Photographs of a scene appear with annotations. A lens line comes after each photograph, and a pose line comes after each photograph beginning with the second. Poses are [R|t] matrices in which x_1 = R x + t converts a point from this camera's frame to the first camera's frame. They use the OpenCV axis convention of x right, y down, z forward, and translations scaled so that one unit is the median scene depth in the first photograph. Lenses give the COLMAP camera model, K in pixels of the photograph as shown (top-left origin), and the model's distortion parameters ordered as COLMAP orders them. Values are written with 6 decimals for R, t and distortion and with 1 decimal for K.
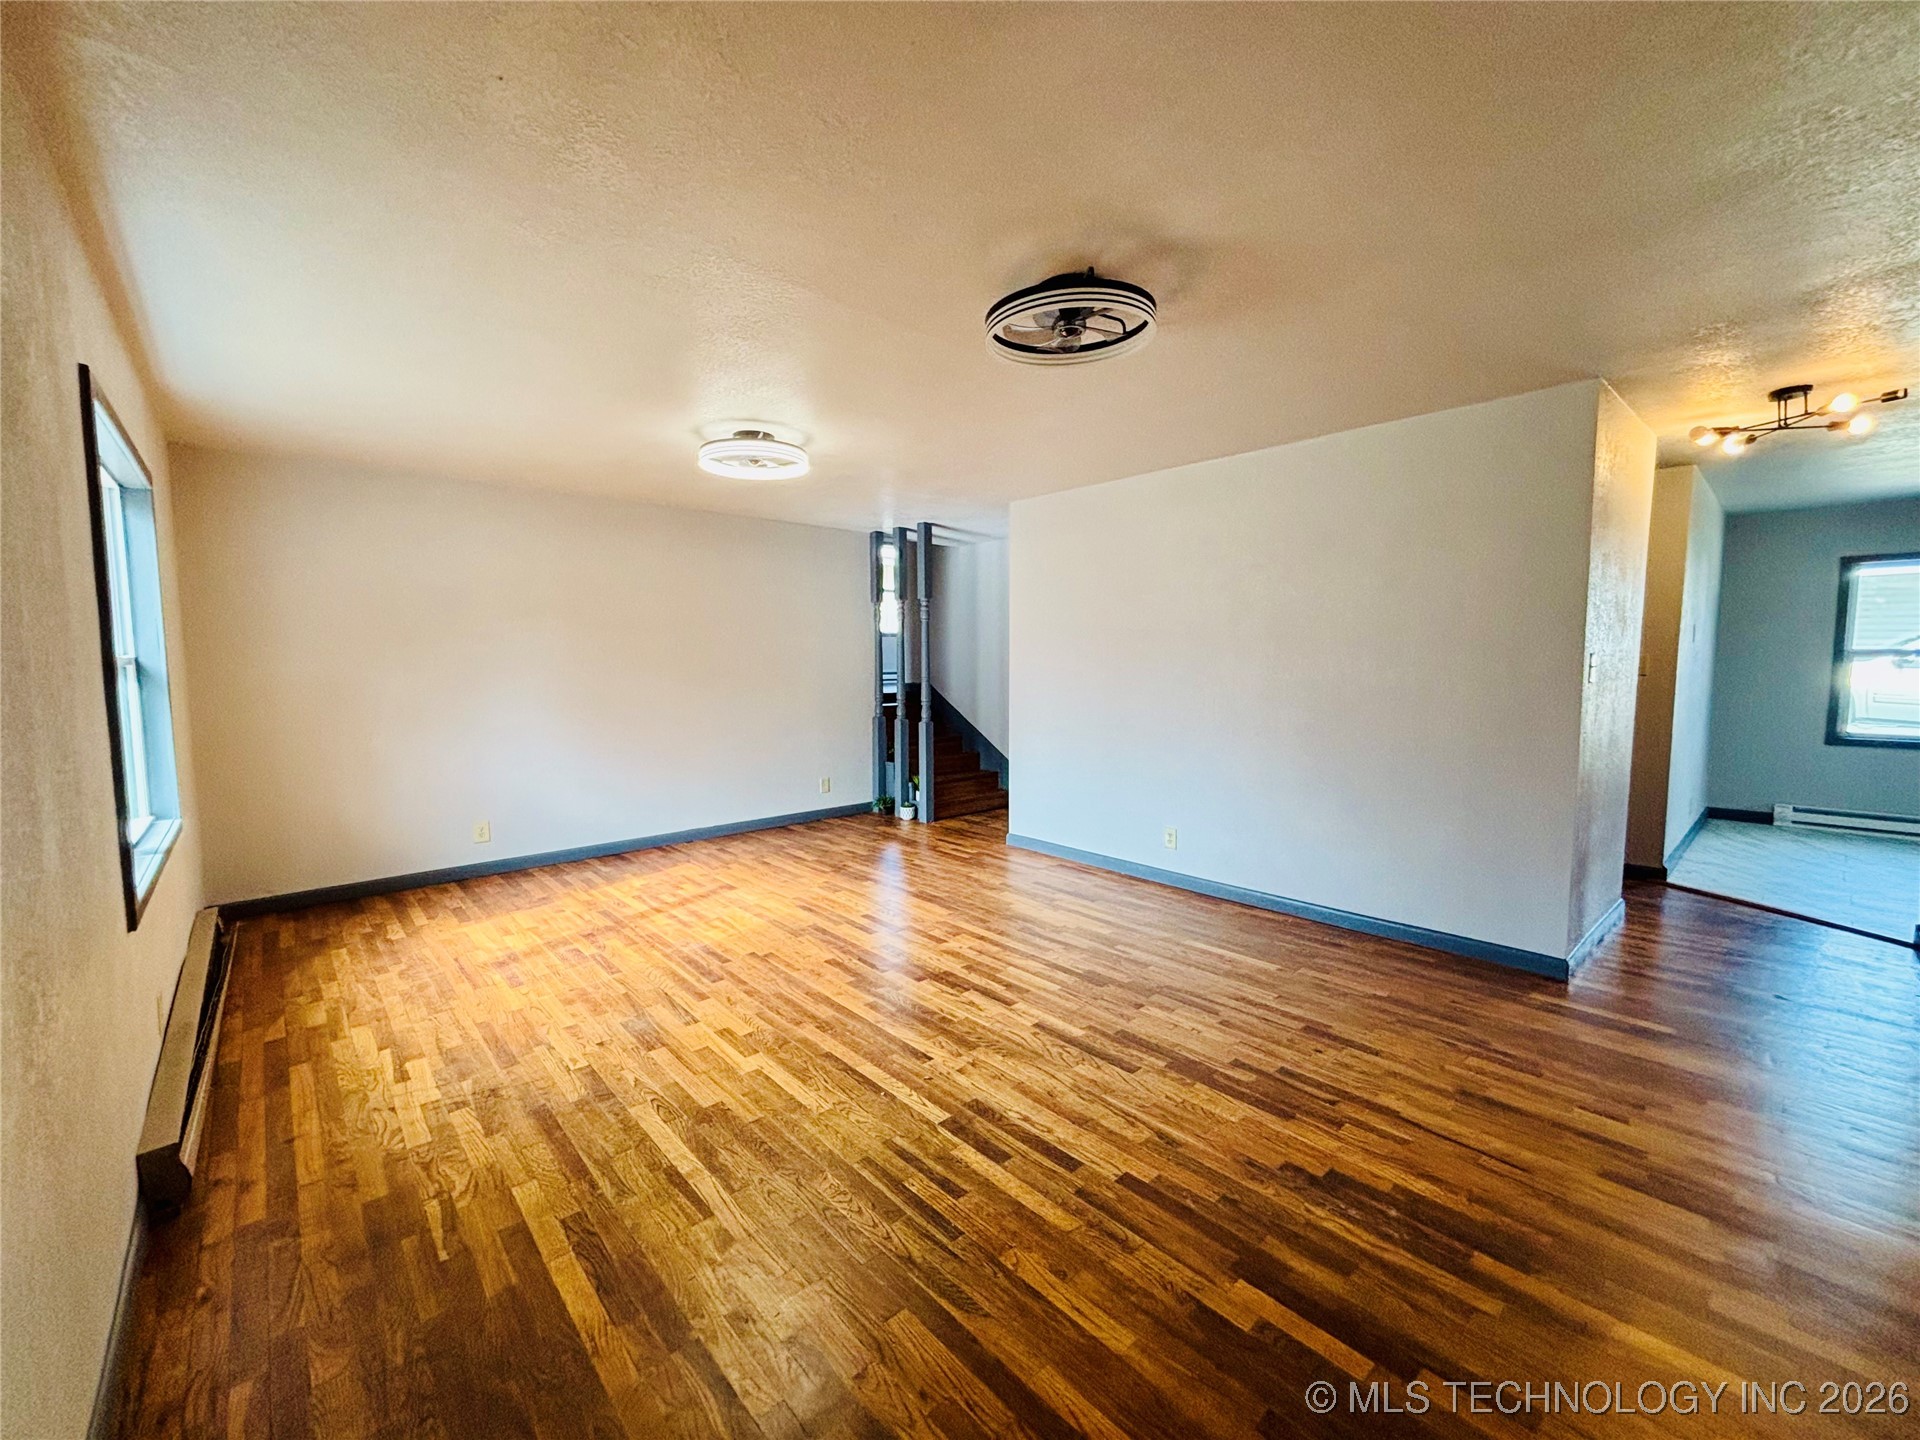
lens RADIAL K [[773.4, 0, 957.9], [0, 773.4, 719.8], [0, 0, 1]] dist [-0.000912, 0.000395]
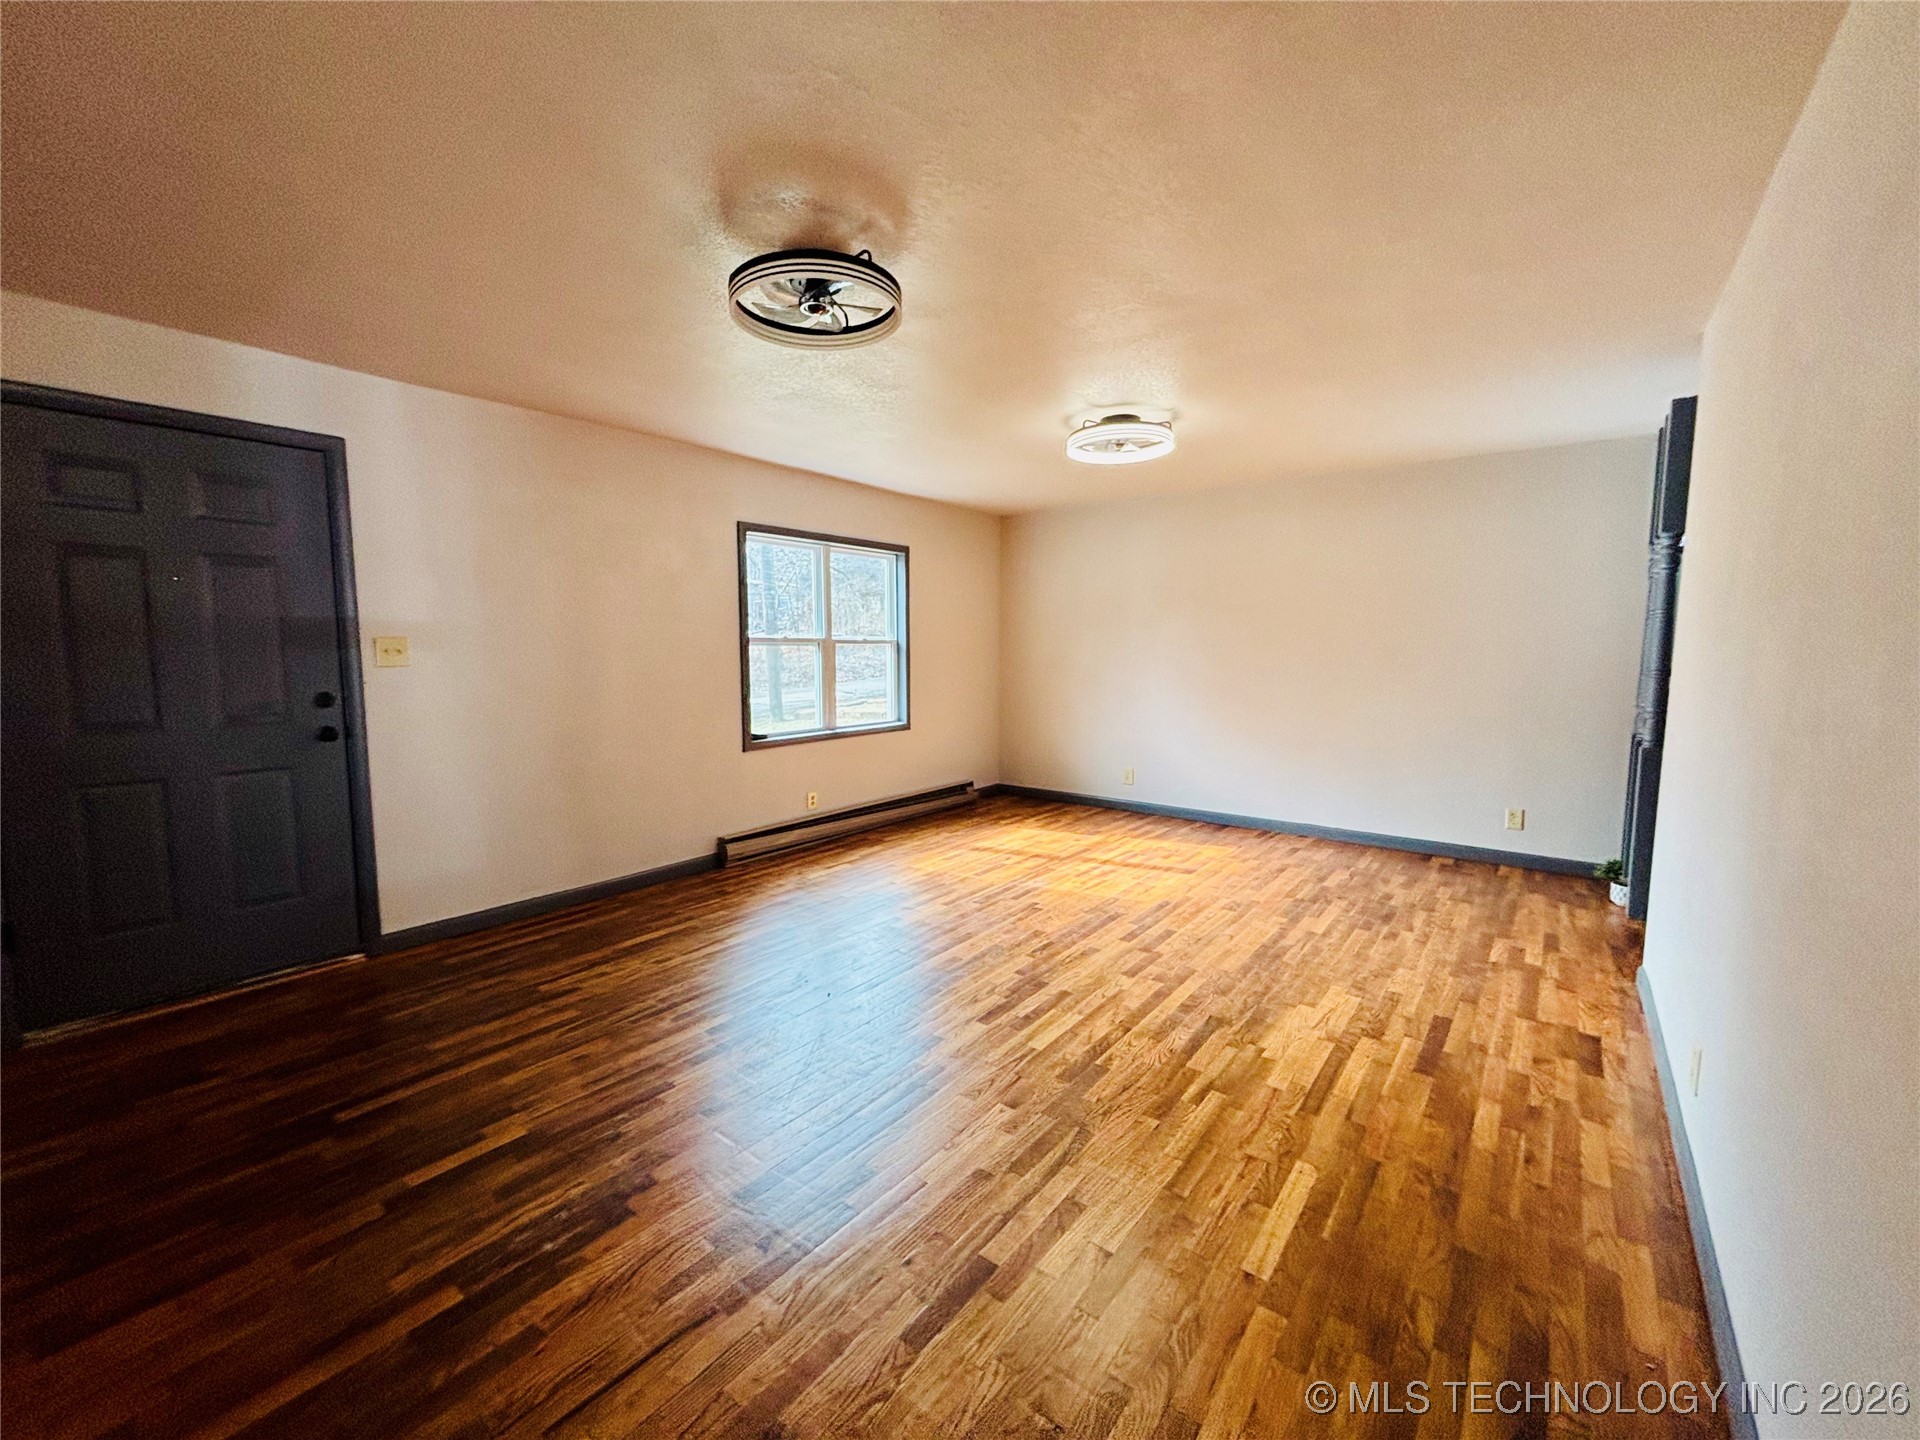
lens RADIAL K [[773.4, 0, 957.9], [0, 773.4, 719.8], [0, 0, 1]] dist [-0.000912, 0.000395]
pose [[0.170877, 0.103359, -0.979856, 0.943301], [-0.081431, 0.992562, 0.090499, -0.064062], [0.981922, 0.064327, 0.178023, 0.814080]]
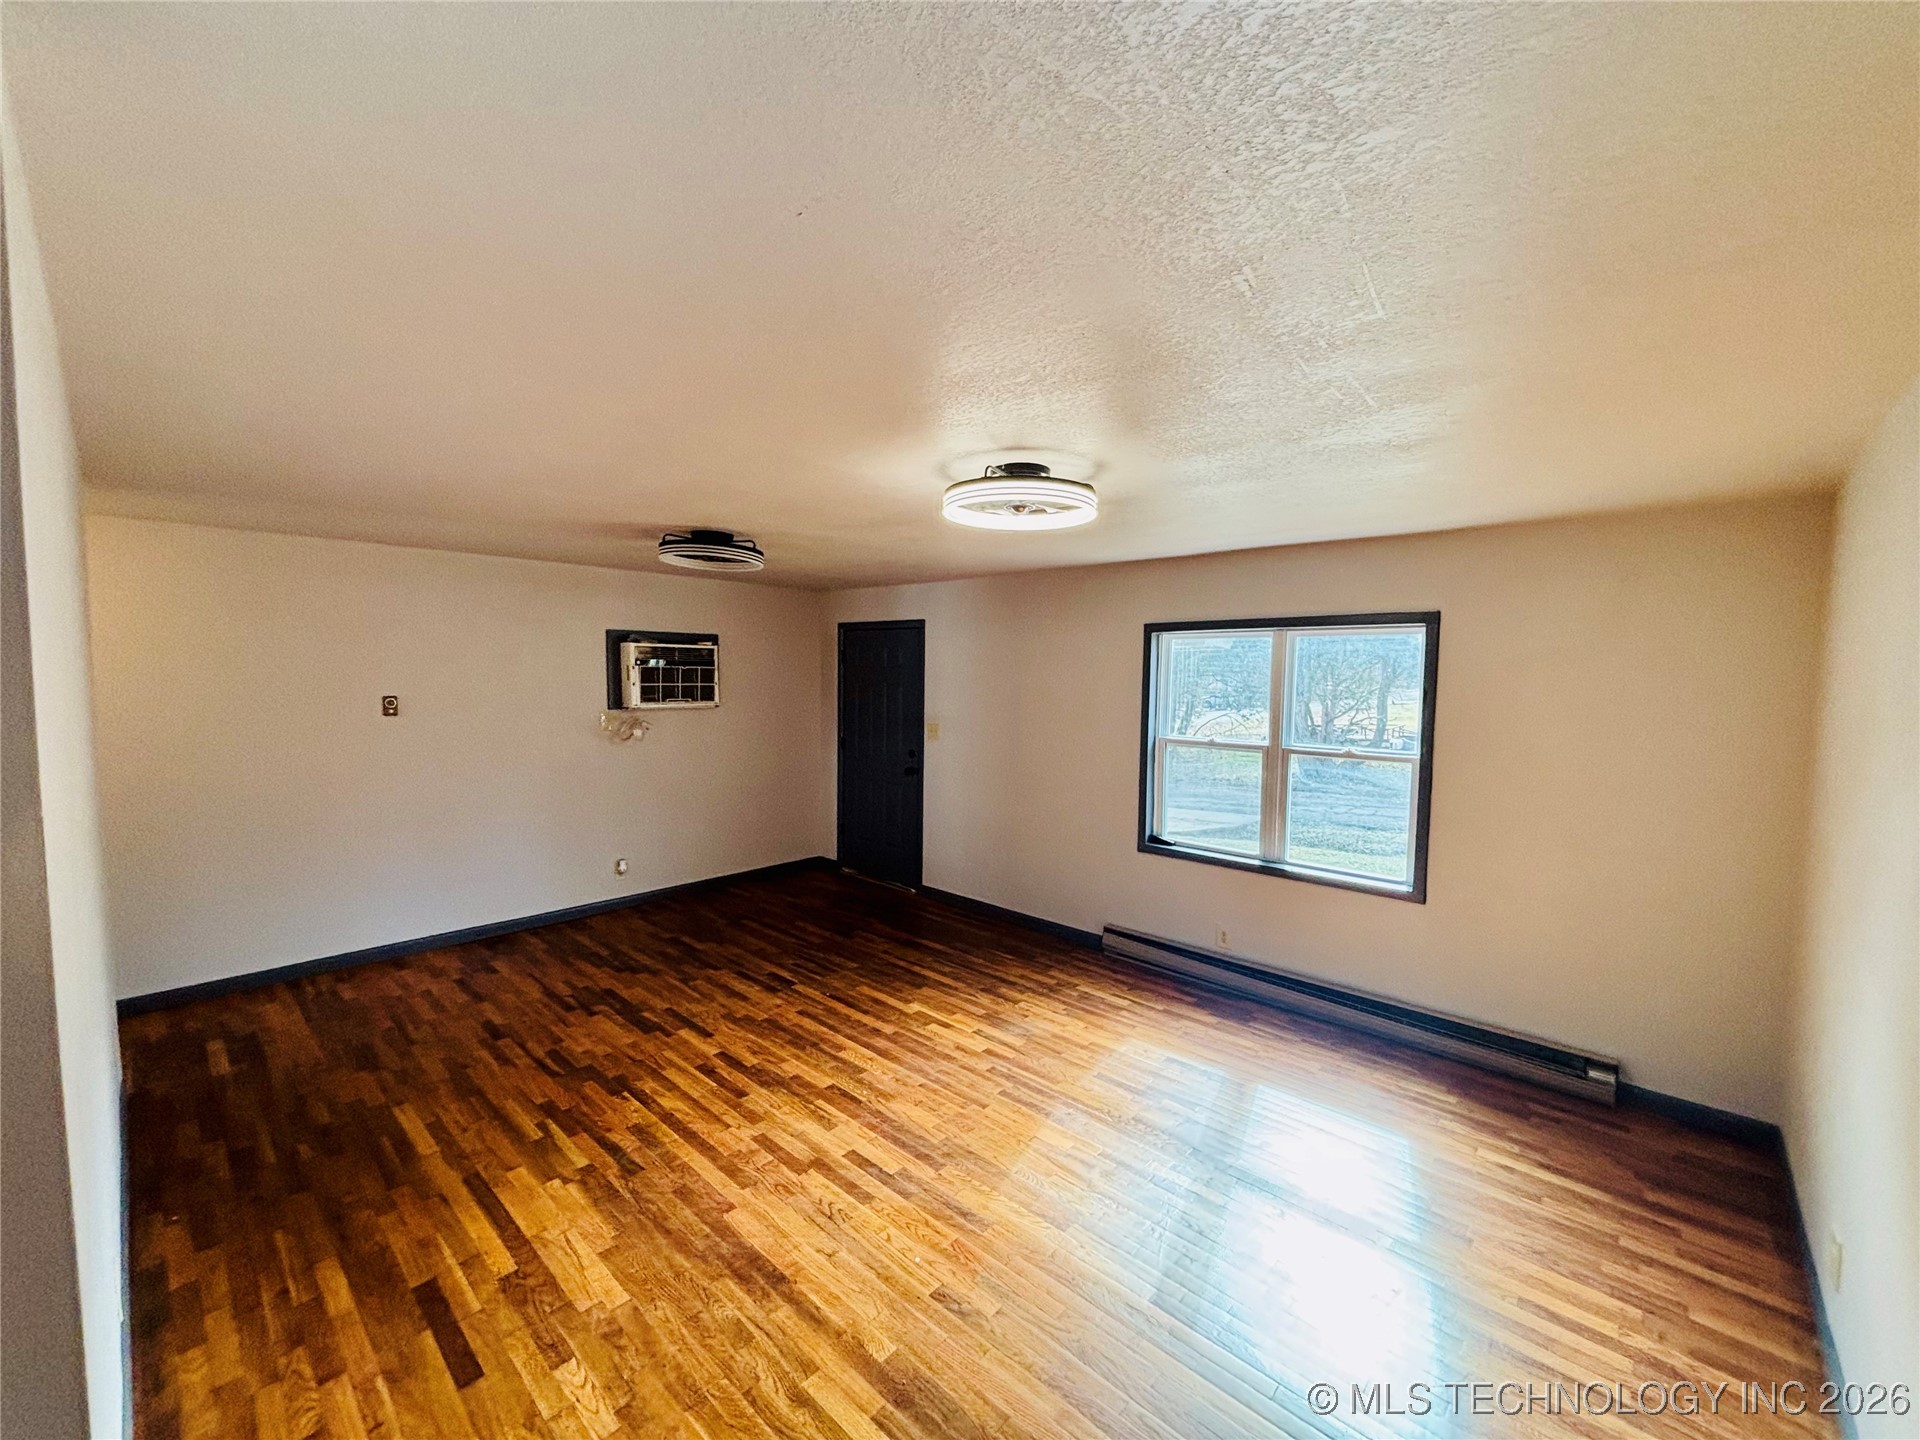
lens RADIAL K [[773.4, 0, 957.9], [0, 773.4, 719.8], [0, 0, 1]] dist [-0.000912, 0.000395]
pose [[-0.995794, -0.000347, -0.091622, -0.188086], [-0.013800, 0.989154, 0.146235, -0.318094], [0.090578, 0.146885, -0.984998, 2.181023]]
